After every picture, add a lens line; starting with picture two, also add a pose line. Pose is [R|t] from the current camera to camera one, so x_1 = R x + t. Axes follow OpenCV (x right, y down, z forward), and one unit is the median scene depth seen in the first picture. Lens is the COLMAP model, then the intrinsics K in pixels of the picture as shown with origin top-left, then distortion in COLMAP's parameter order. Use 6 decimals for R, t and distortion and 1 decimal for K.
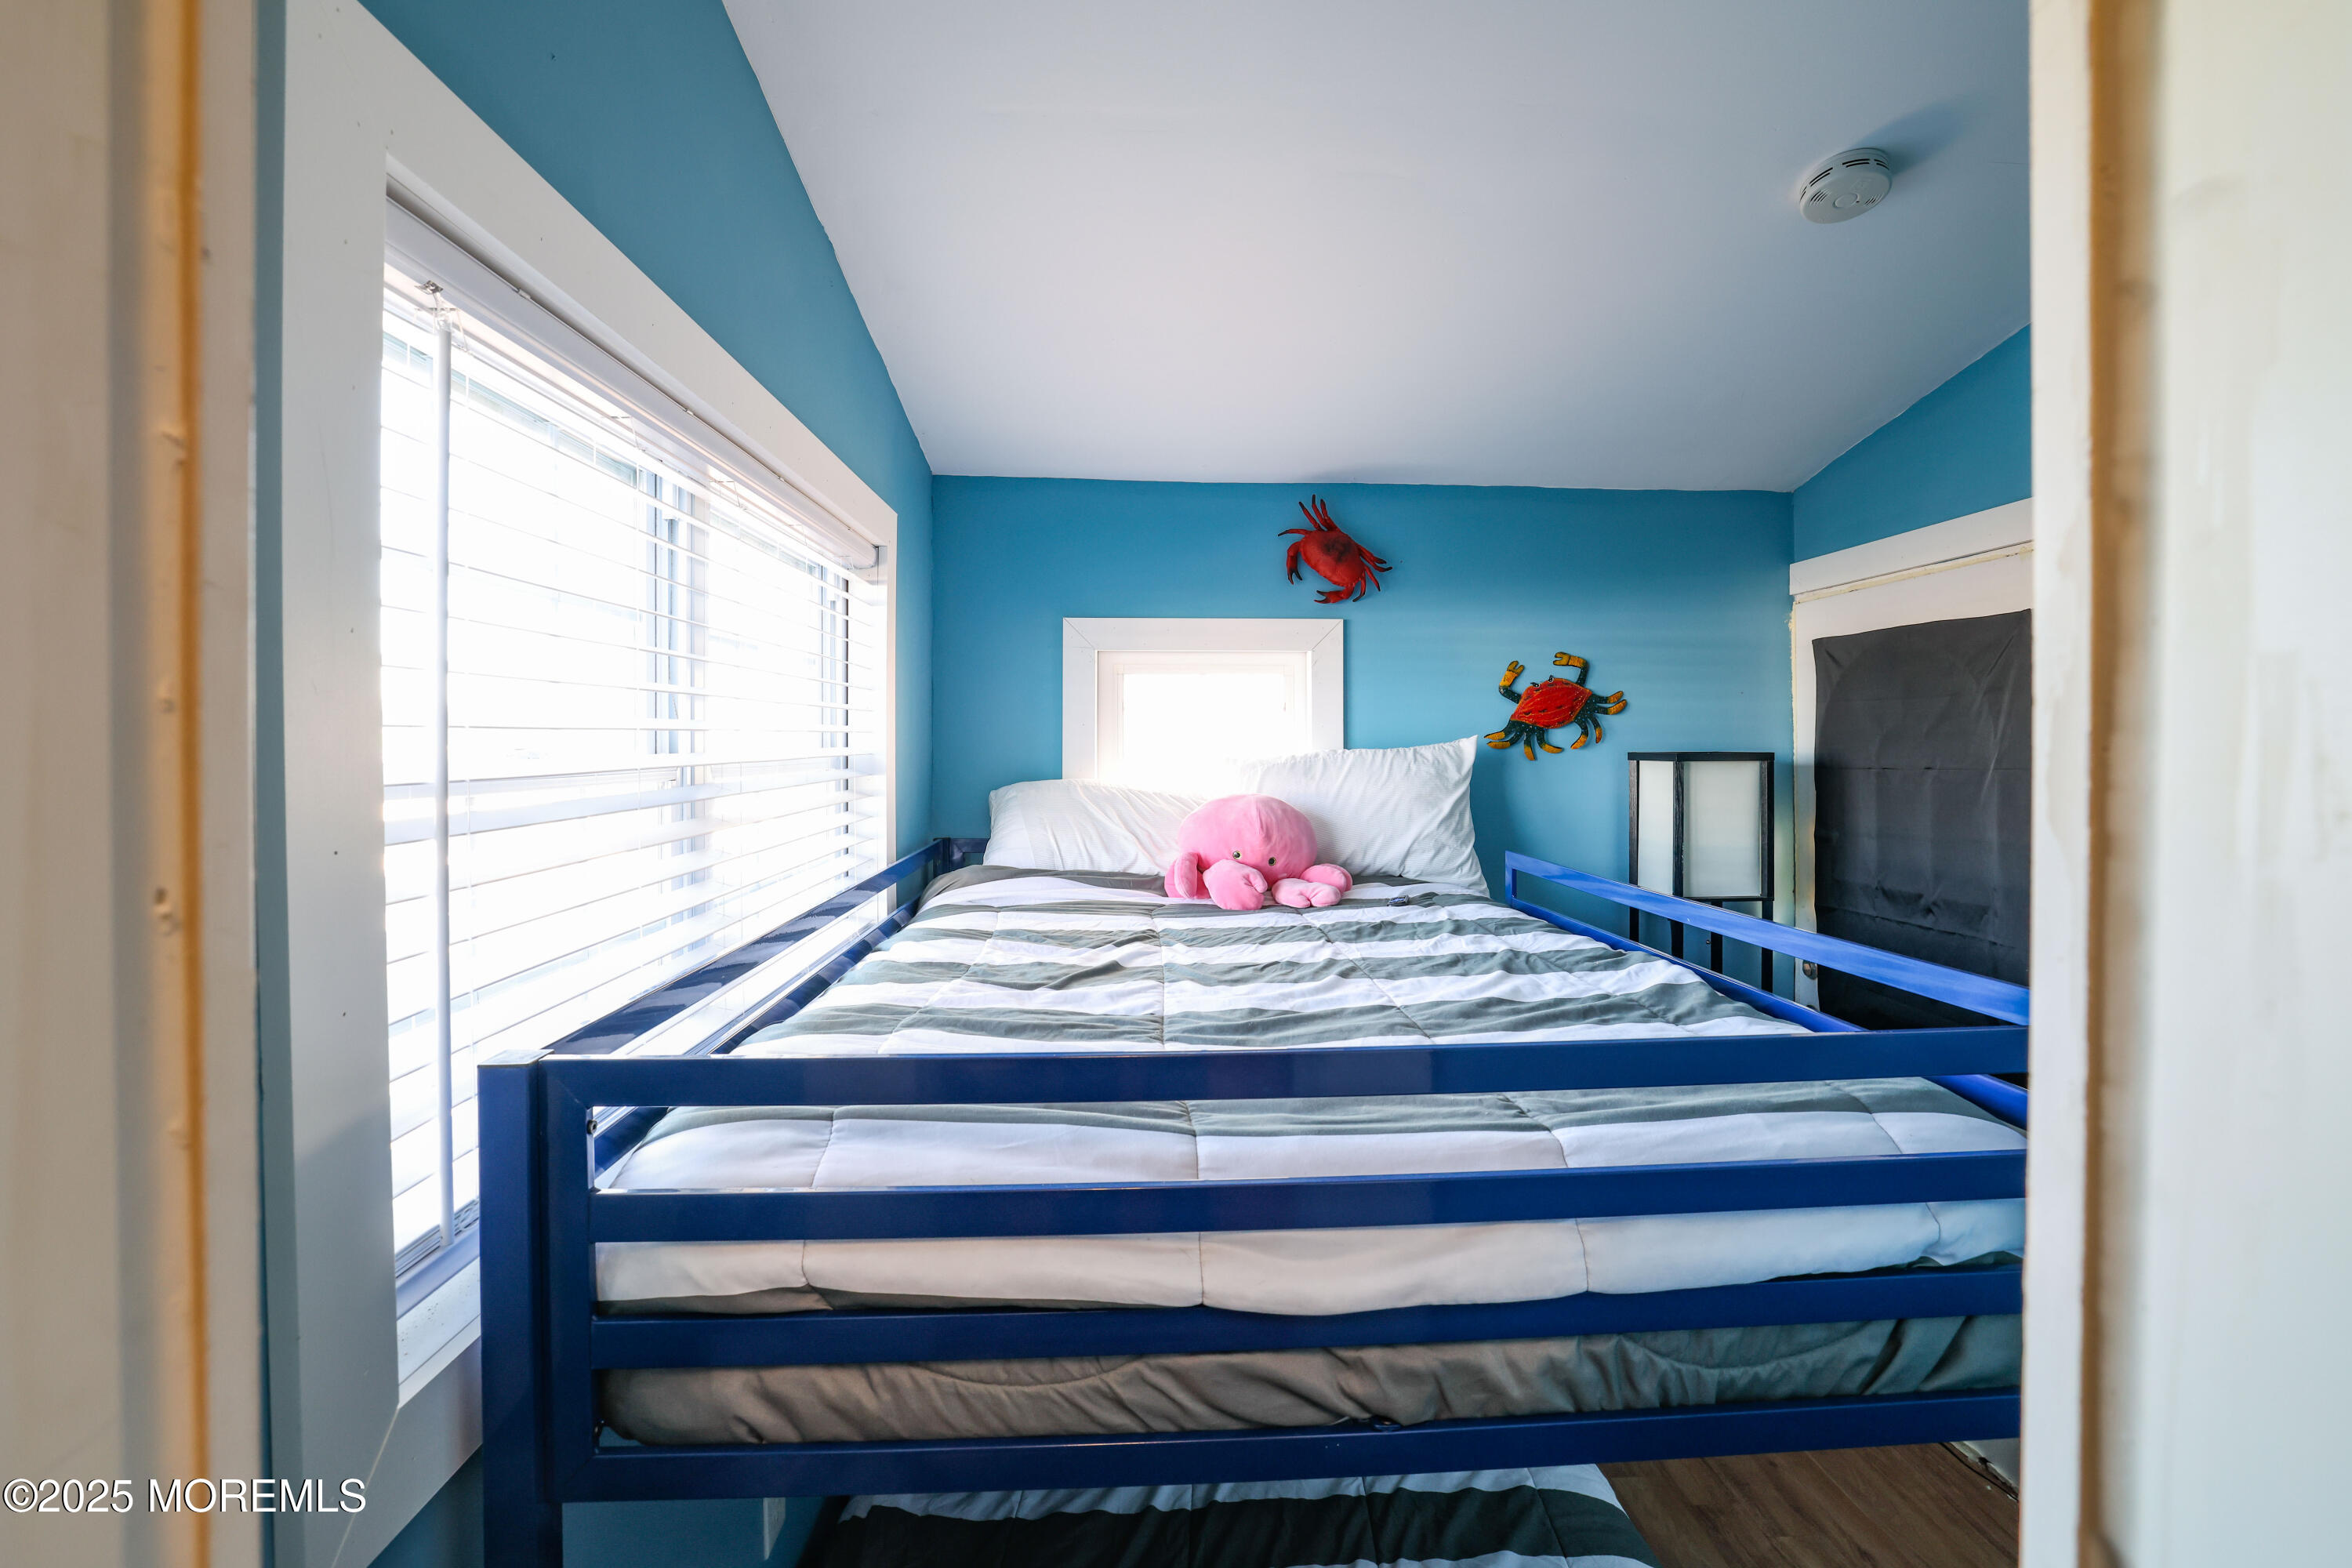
lens RADIAL K [[1007.4, 0, 1176.7], [0, 1007.4, 777.4], [0, 0, 1]] dist [-0.048295, 0.018762]
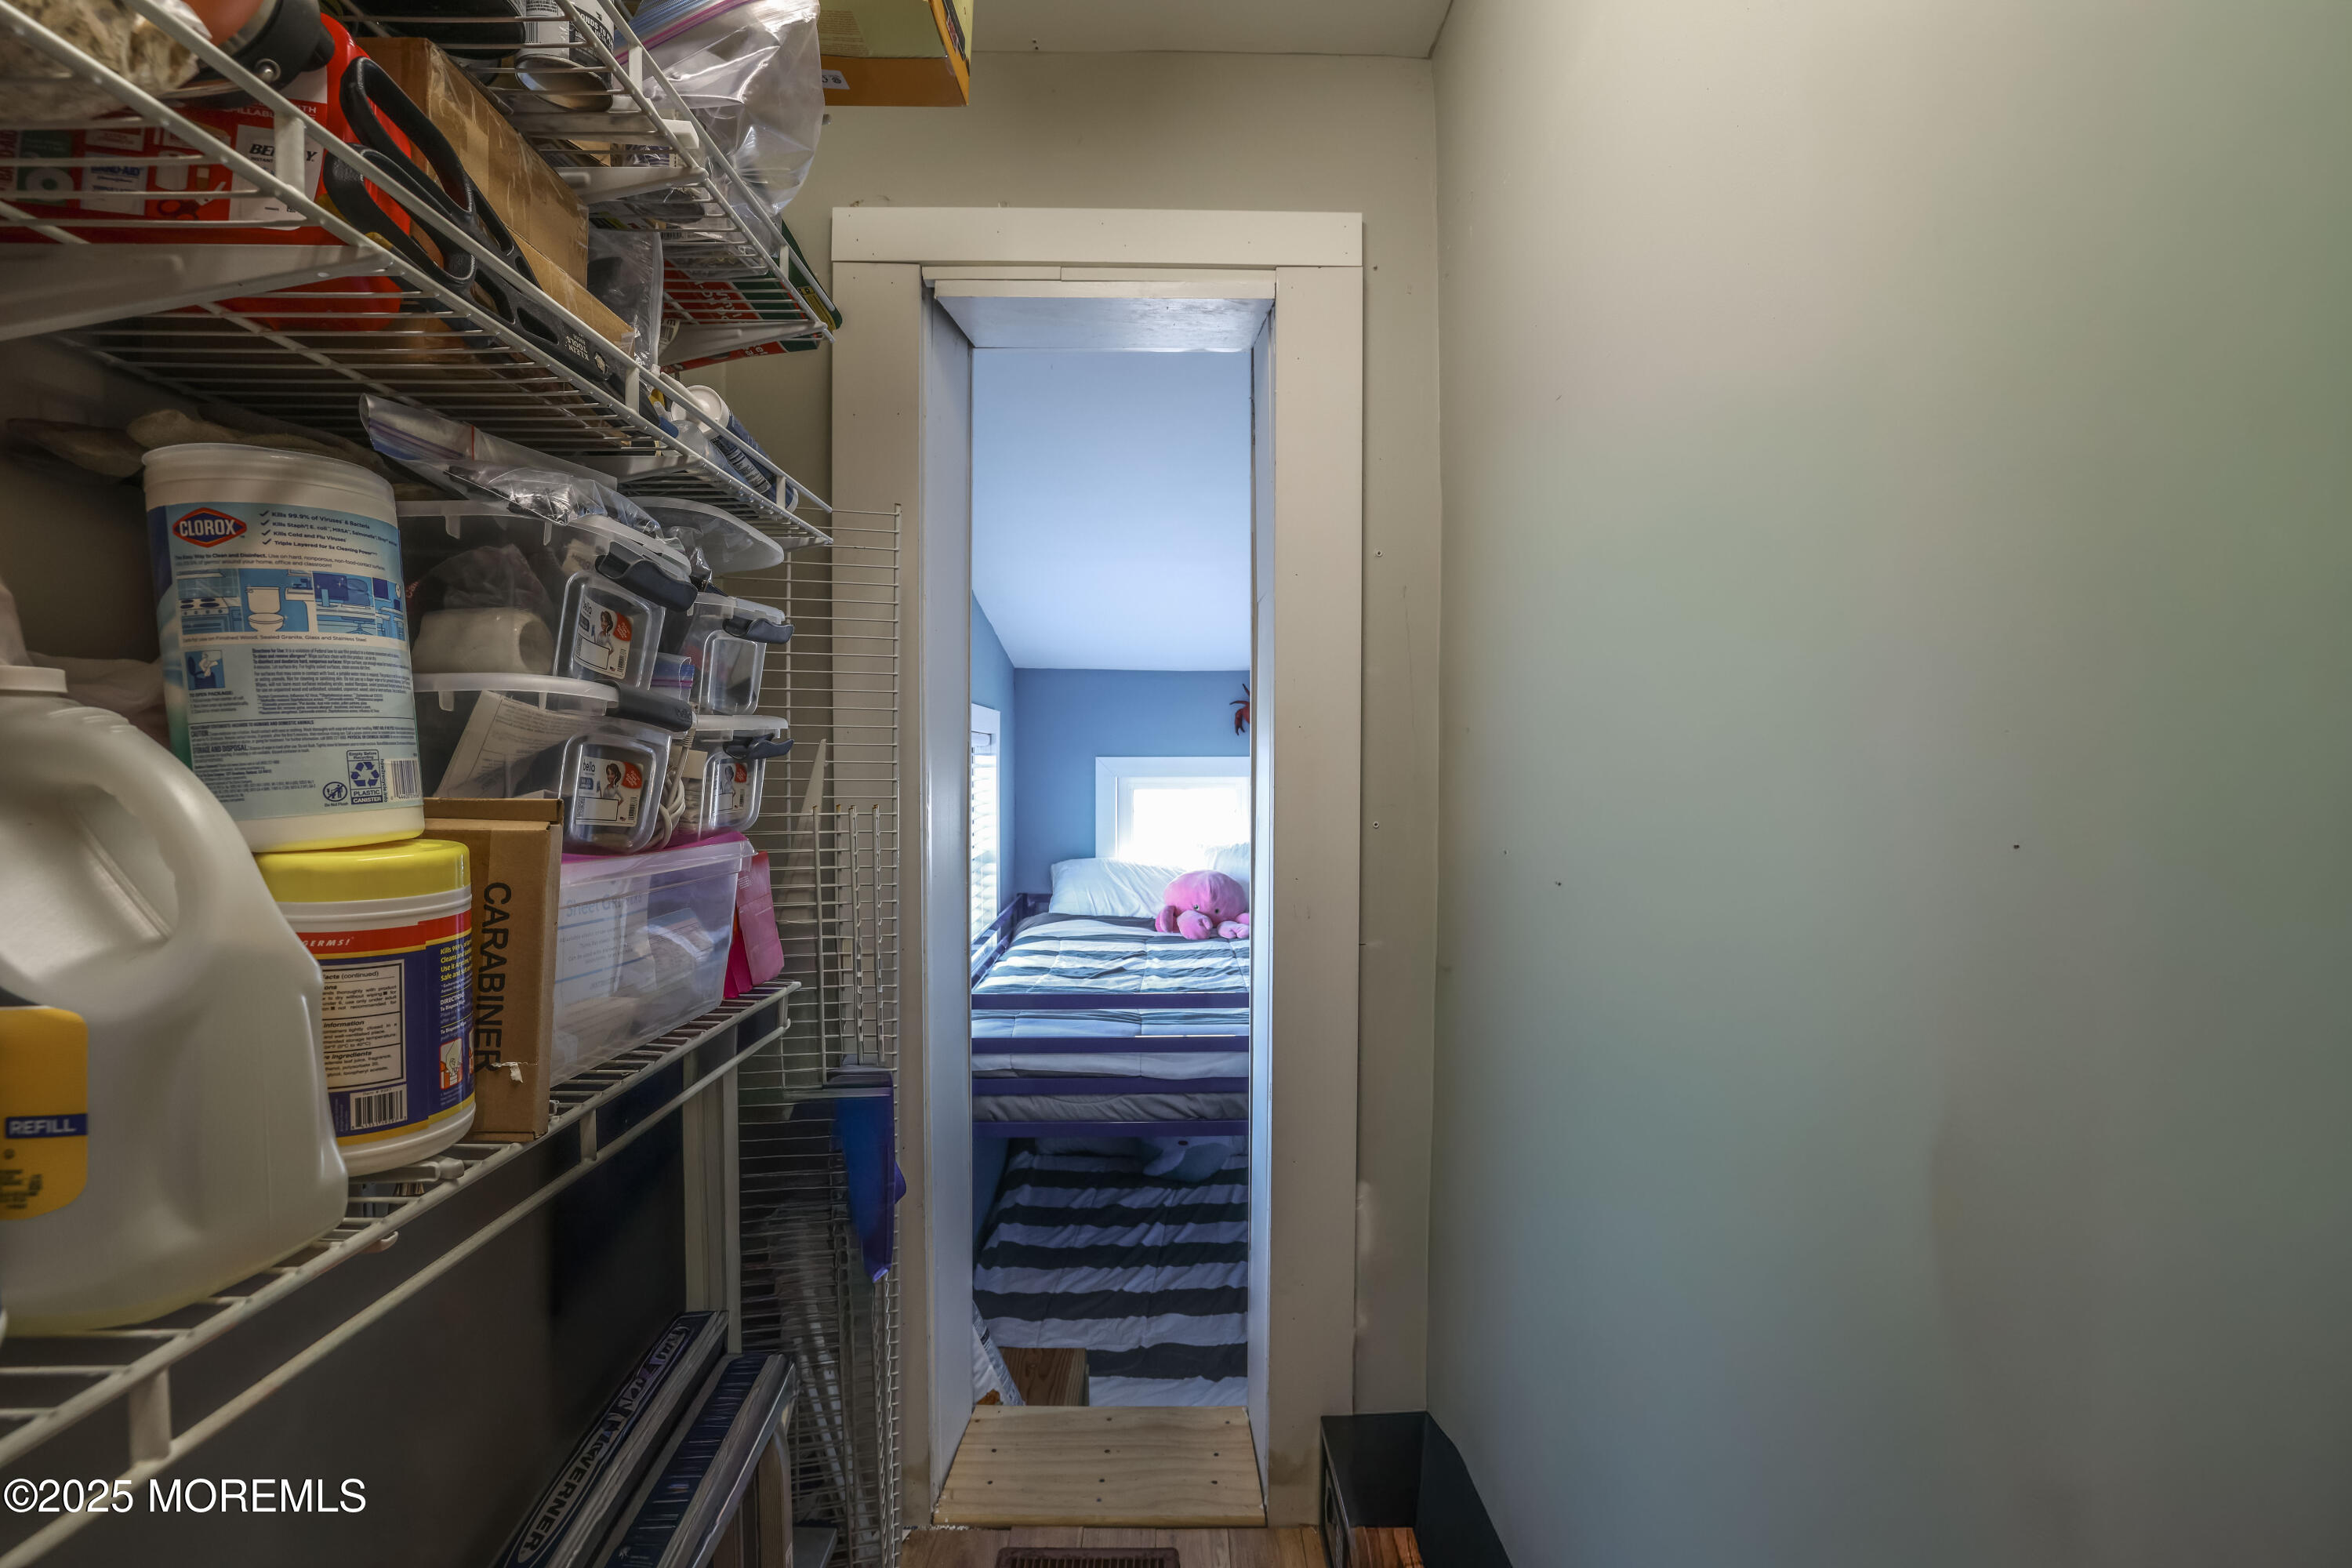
lens RADIAL K [[1007.4, 0, 1176.7], [0, 1007.4, 777.4], [0, 0, 1]] dist [-0.048295, 0.018762]
pose [[0.999434, -0.004818, -0.033298, 0.087767], [0.004217, 0.999827, -0.018099, -0.118387], [0.033379, 0.017948, 0.999282, -0.754819]]
